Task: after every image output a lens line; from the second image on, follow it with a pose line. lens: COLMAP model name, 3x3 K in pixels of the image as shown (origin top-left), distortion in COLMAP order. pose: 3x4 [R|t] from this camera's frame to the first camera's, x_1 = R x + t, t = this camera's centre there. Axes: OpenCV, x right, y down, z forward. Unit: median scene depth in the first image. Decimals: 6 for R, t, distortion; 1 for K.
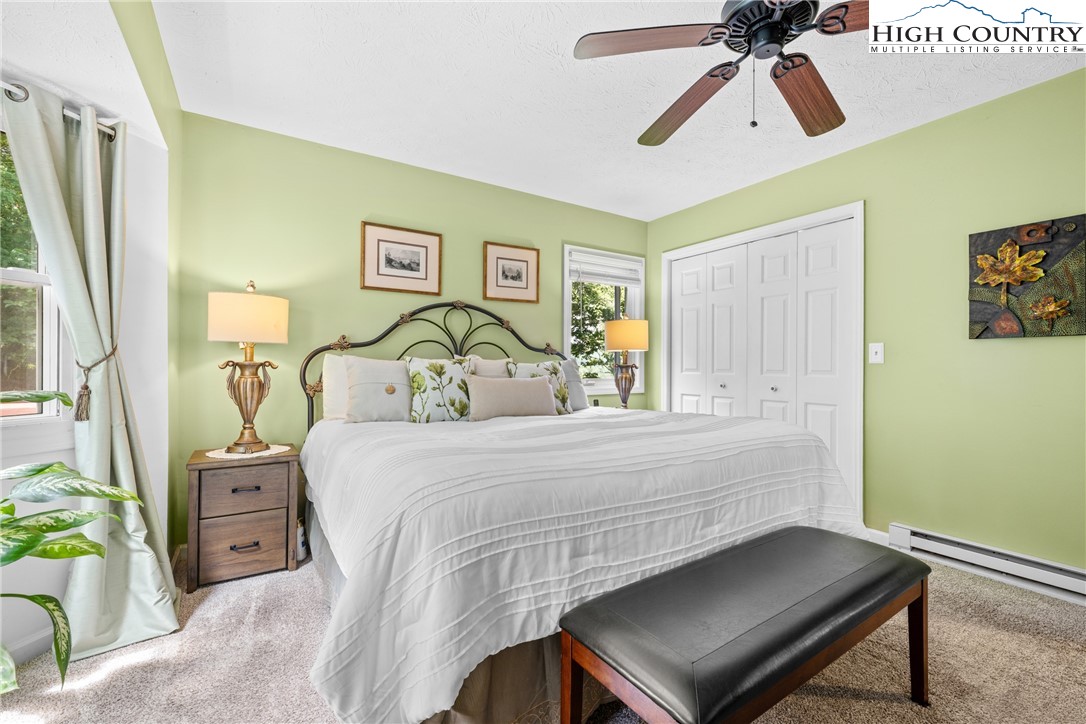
lens RADIAL K [[452.3, 0, 545.4], [0, 452.3, 360.6], [0, 0, 1]] dist [-0.013375, -0.000090]
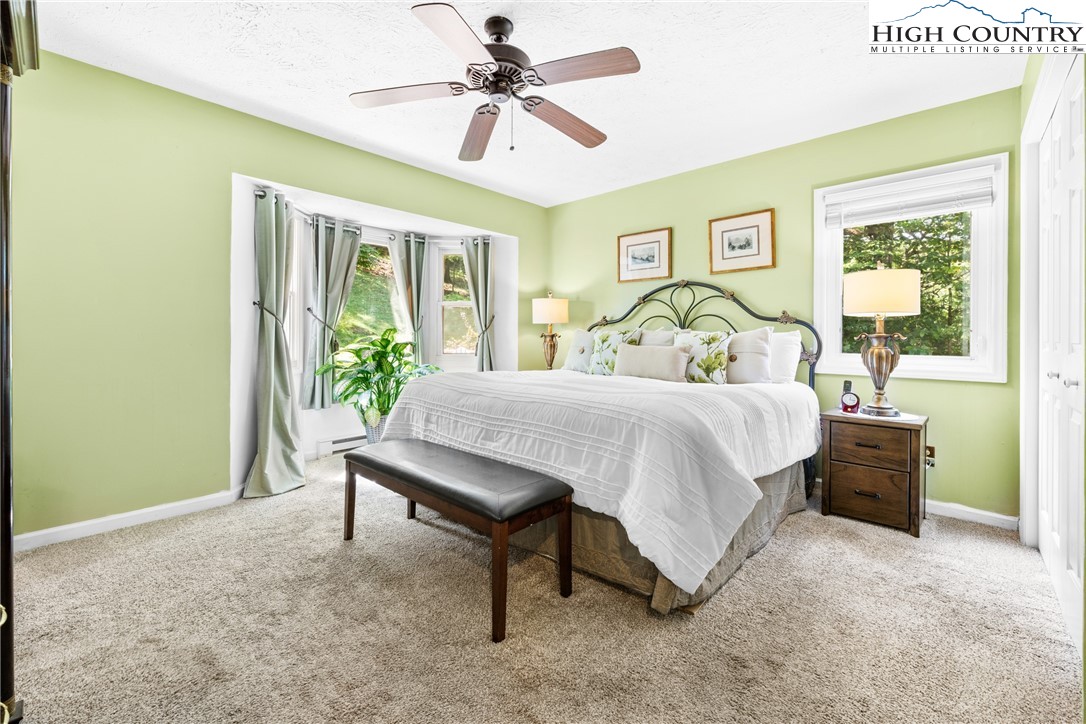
lens RADIAL K [[452.3, 0, 543.2], [0, 452.3, 339.8], [0, 0, 1]] dist [-0.013375, -0.000090]
pose [[0.254750, 0.002460, -0.967004, 0.863593], [0.002589, 0.999991, 0.003226, 0.016004], [0.967003, -0.003325, 0.254742, 0.374120]]
